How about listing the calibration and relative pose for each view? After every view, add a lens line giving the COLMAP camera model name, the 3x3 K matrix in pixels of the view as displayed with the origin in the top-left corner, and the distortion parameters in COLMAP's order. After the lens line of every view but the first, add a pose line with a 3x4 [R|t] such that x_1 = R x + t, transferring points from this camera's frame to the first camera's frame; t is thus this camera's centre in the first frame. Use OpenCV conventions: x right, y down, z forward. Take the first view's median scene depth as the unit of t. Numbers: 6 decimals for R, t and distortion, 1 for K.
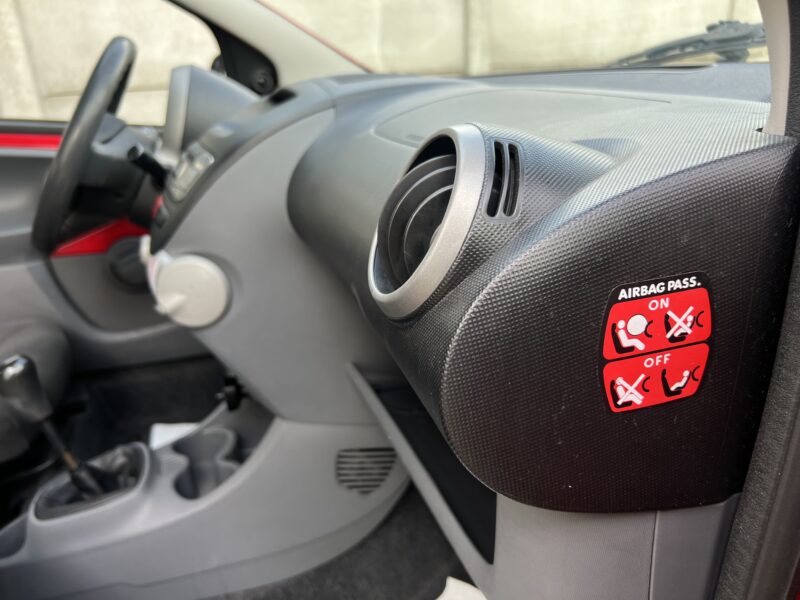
lens RADIAL K [[615.9, 0, 404.3], [0, 615.9, 302.1], [0, 0, 1]] dist [0.044862, -0.051356]
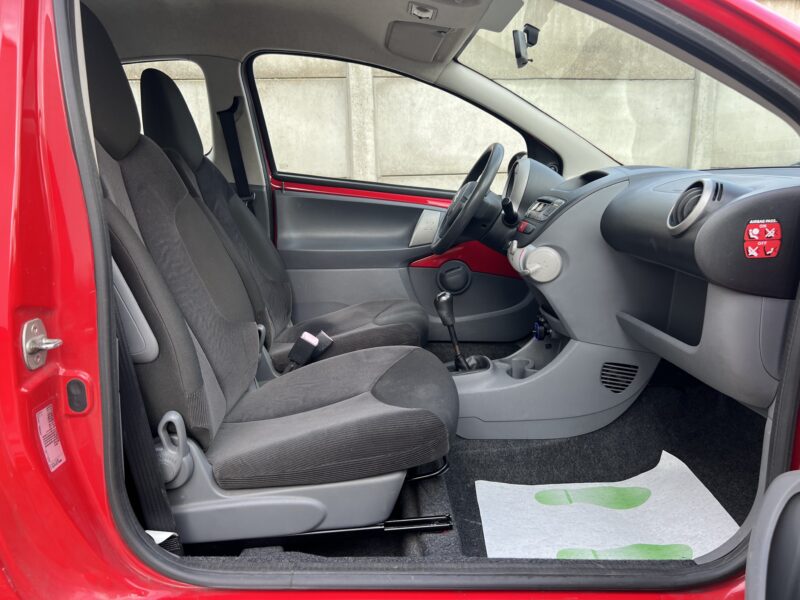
lens RADIAL K [[615.9, 0, 397.2], [0, 615.9, 299.1], [0, 0, 1]] dist [0.044862, -0.051356]
pose [[0.946533, 0.099871, -0.306758, -0.408610], [-0.143256, 0.982101, -0.122289, 1.056361], [0.289055, 0.159696, 0.943899, -2.682124]]
